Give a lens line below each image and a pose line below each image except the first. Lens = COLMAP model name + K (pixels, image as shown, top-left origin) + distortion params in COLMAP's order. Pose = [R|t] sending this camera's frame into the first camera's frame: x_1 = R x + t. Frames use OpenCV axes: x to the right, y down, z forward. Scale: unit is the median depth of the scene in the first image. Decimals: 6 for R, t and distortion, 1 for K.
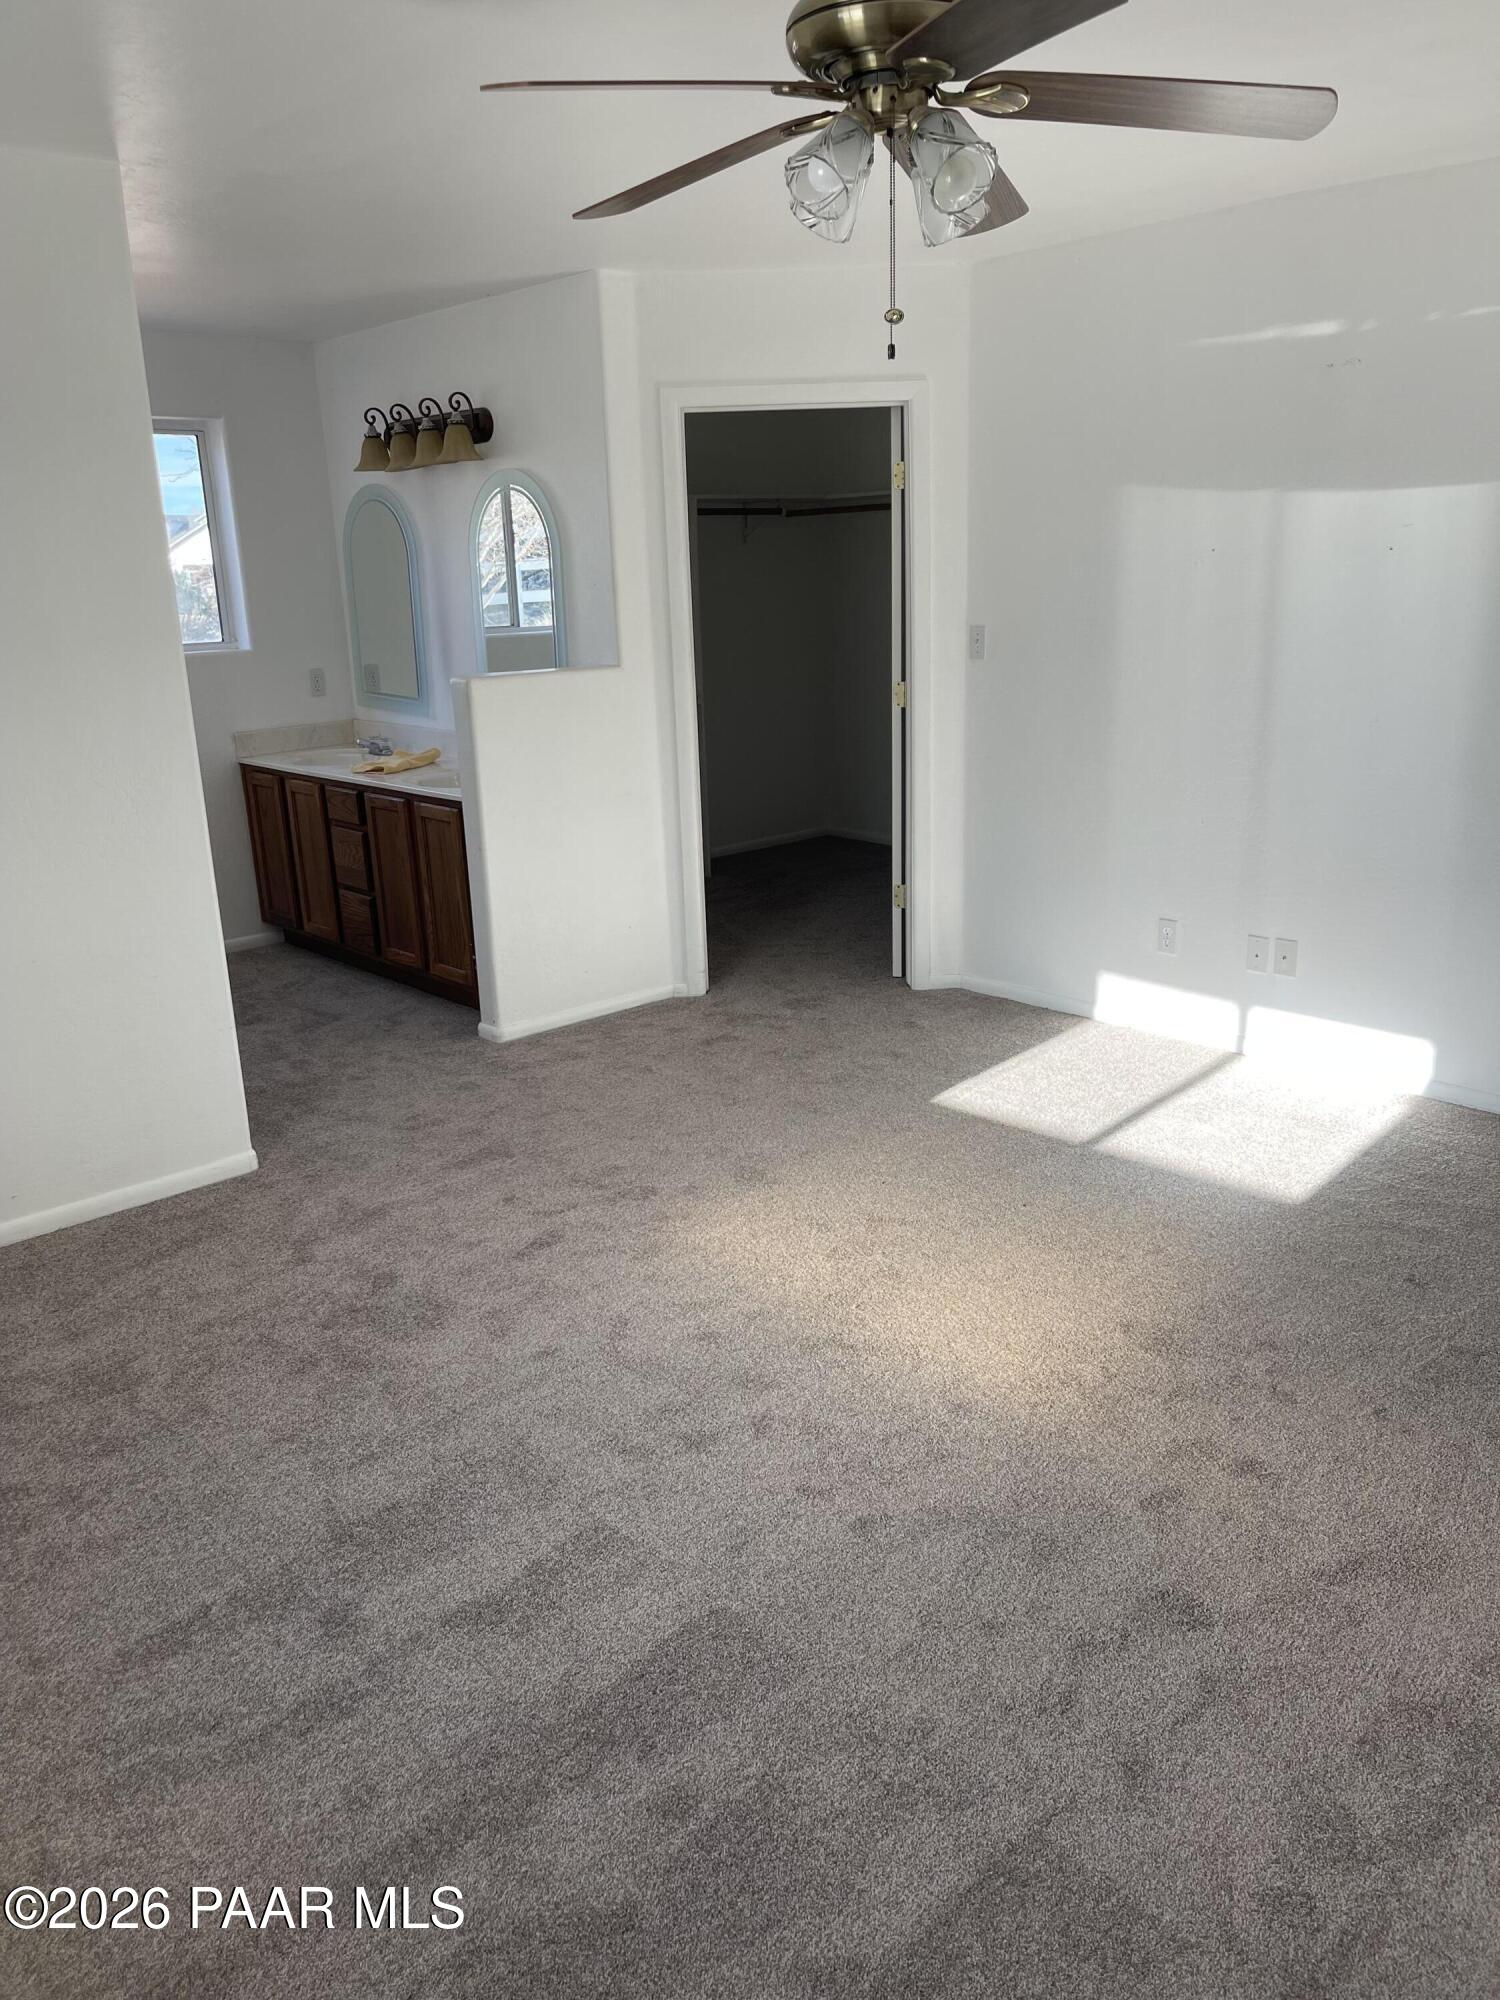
lens RADIAL K [[1503.0, 0, 755.1], [0, 1503.0, 1006.8], [0, 0, 1]] dist [0.062986, -0.086046]
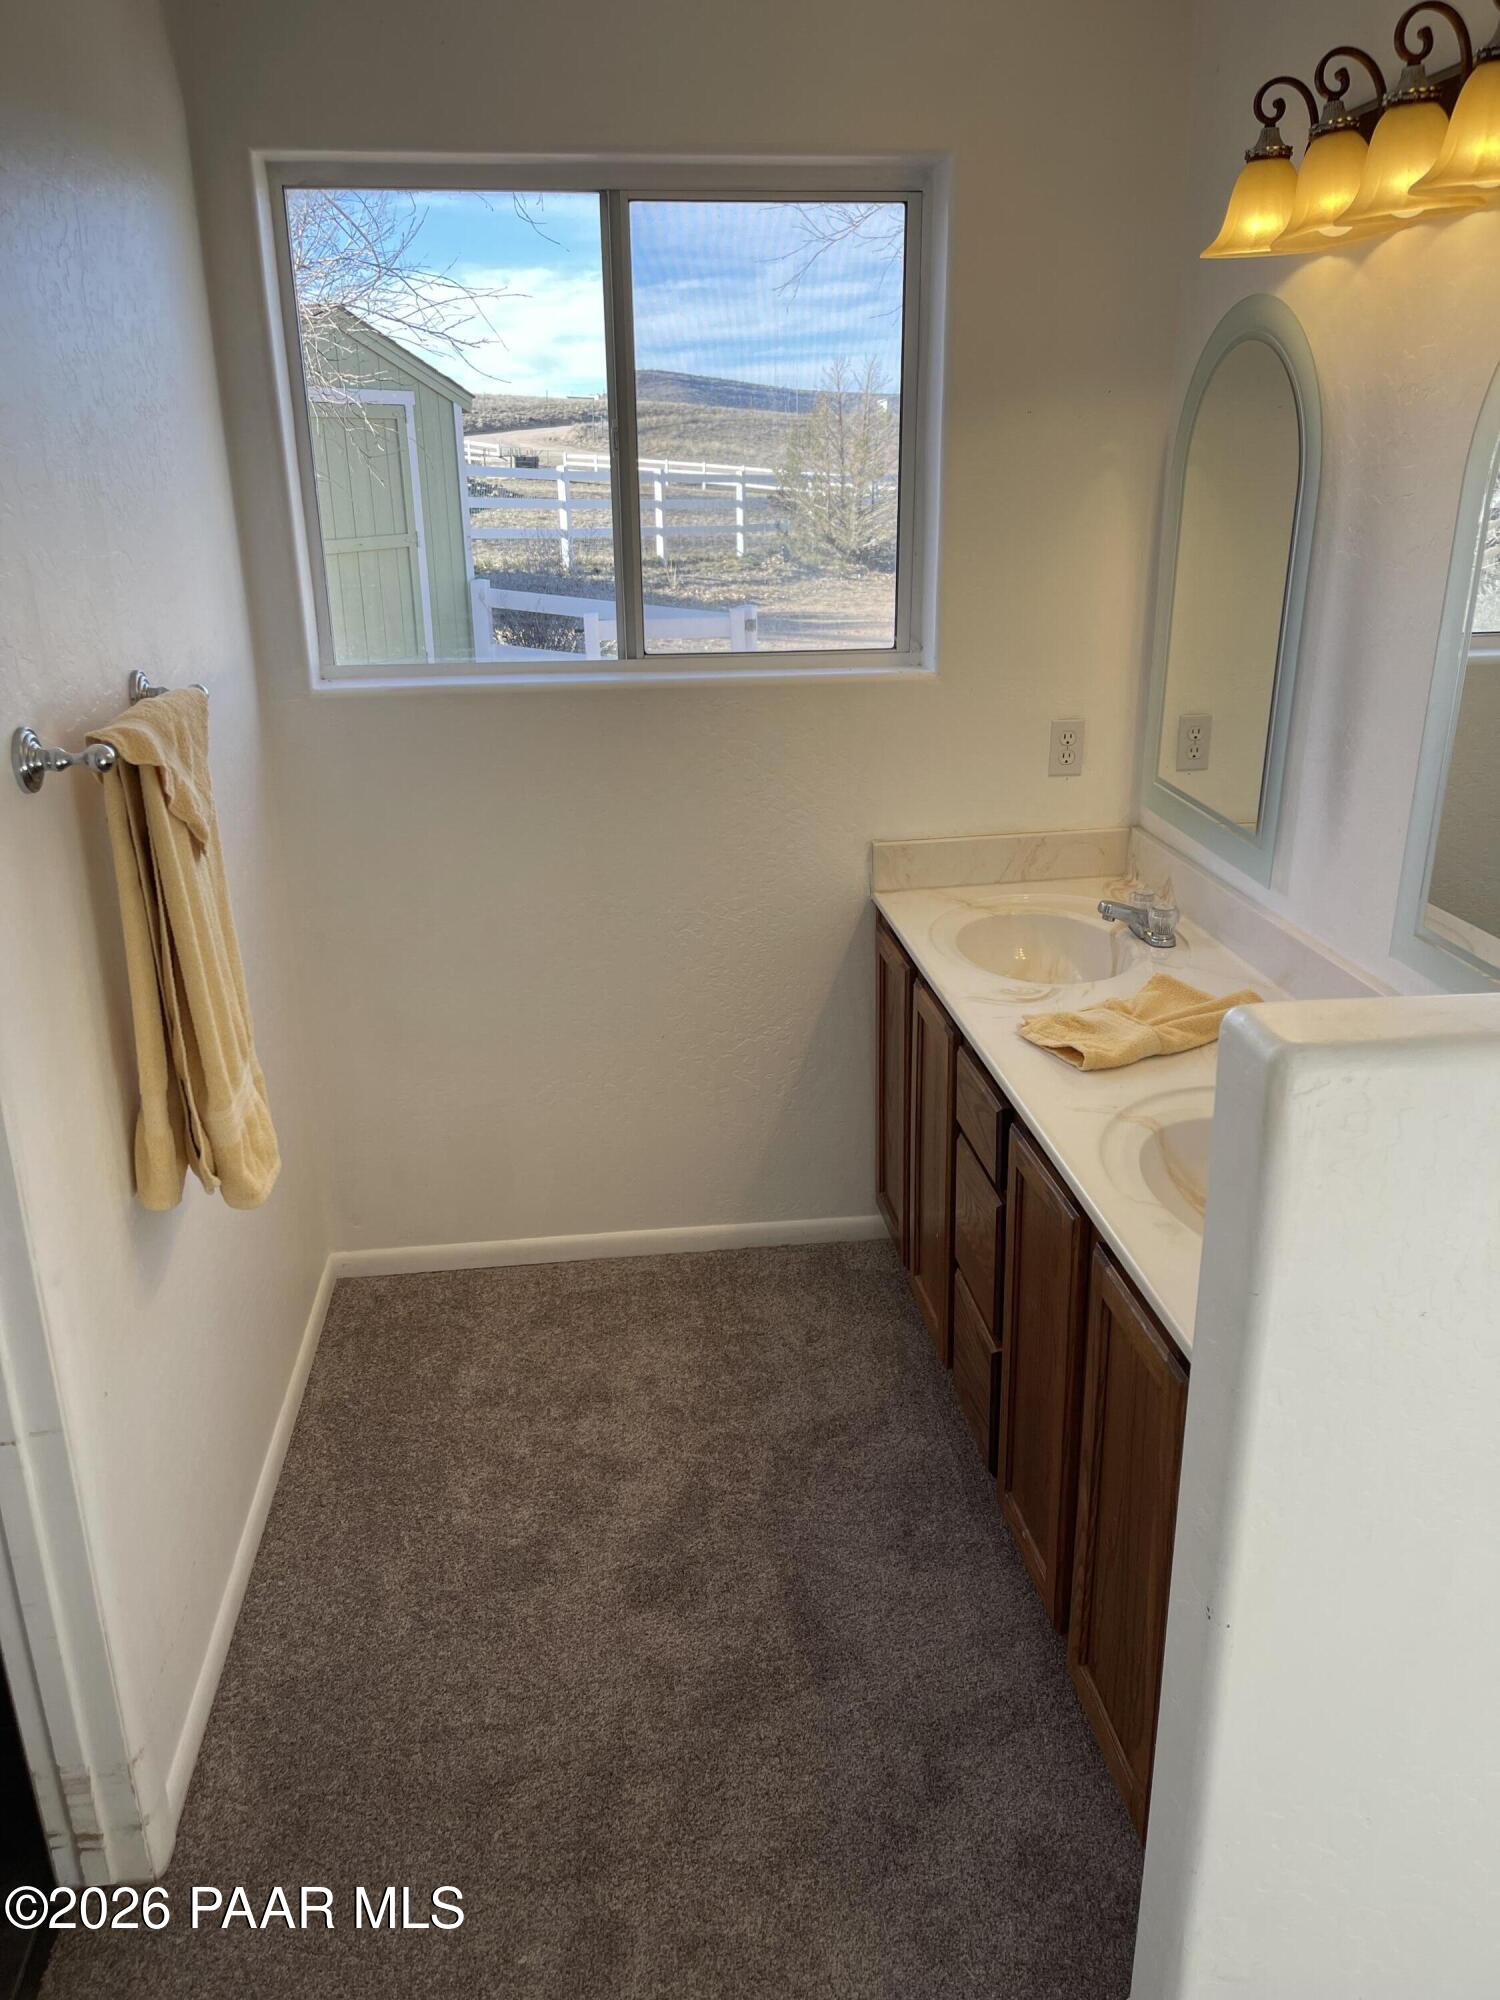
lens RADIAL K [[1503.0, 0, 755.1], [0, 1503.0, 1006.8], [0, 0, 1]] dist [0.062986, -0.086046]
pose [[0.807536, 0.222309, -0.546319, -0.124159], [-0.175865, 0.974871, 0.136742, -0.241169], [0.562989, -0.014345, 0.826340, 0.735211]]
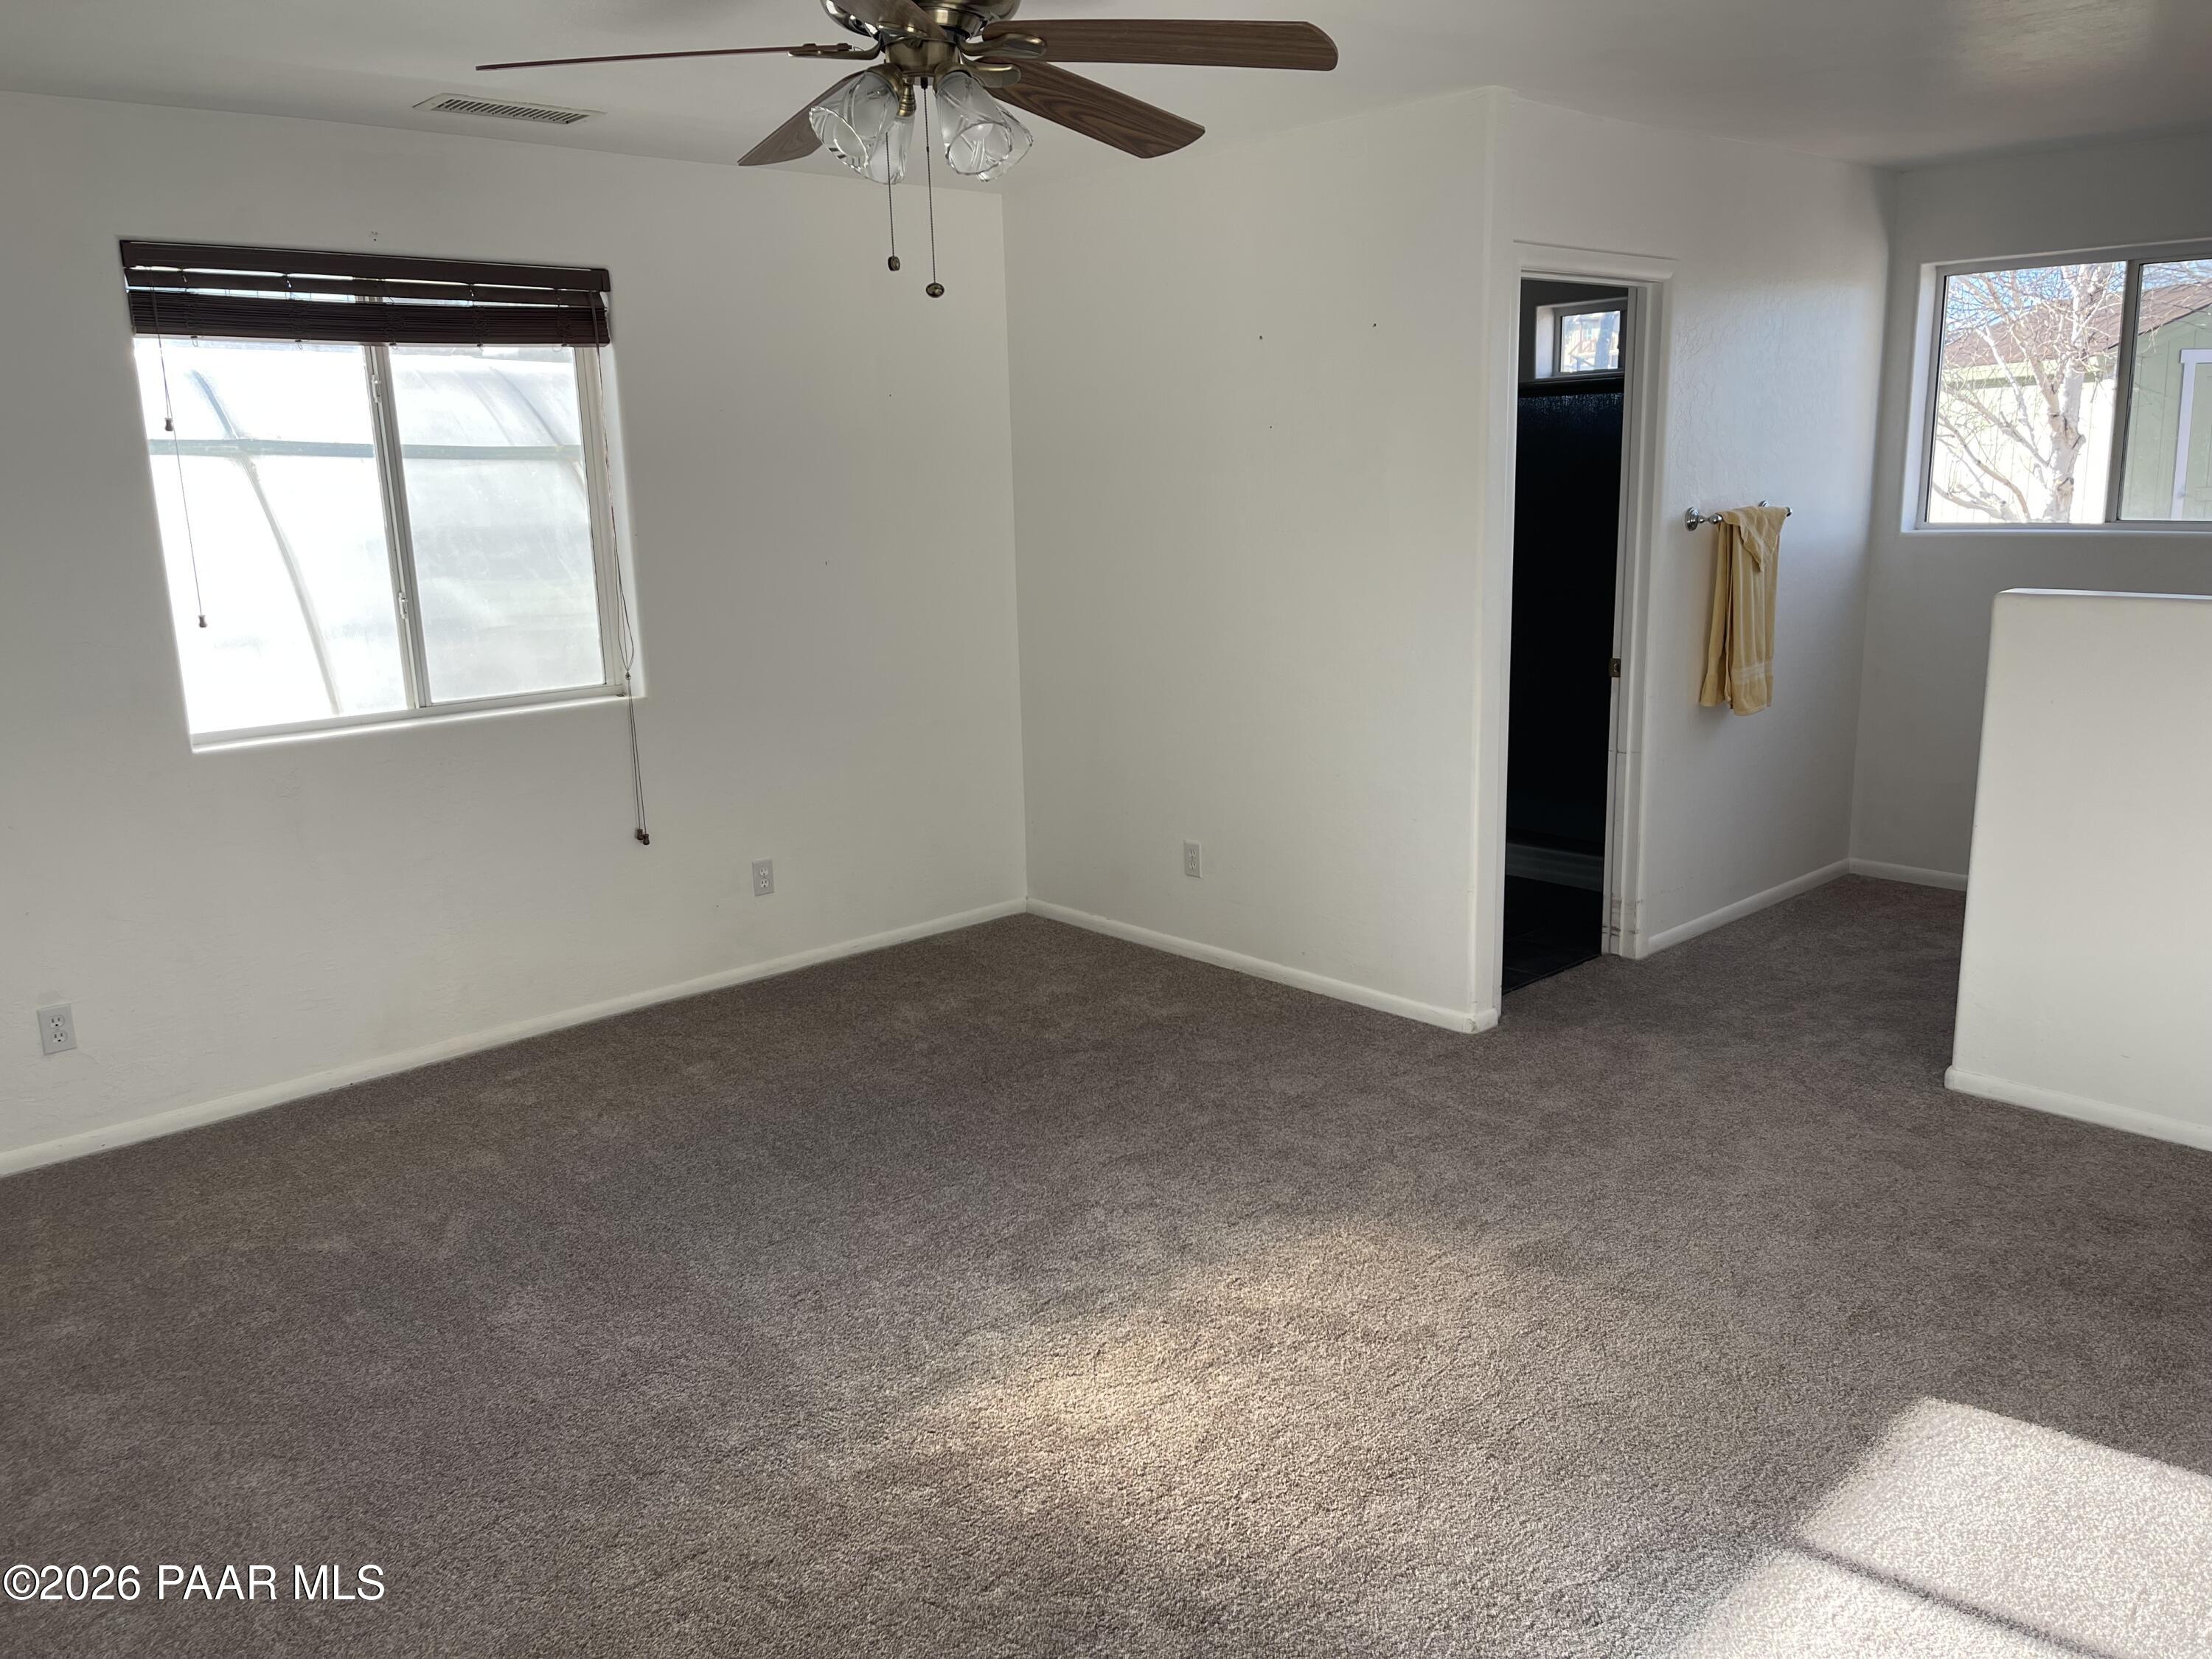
lens RADIAL K [[1662.3, 0, 1105.1], [0, 1662.3, 872.1], [0, 0, 1]] dist [0.062986, -0.086046]
pose [[-0.012681, 0.270199, -0.962721, 0.632621], [-0.243729, 0.932924, 0.265047, -0.202536], [0.969760, 0.238004, 0.054025, 0.558073]]
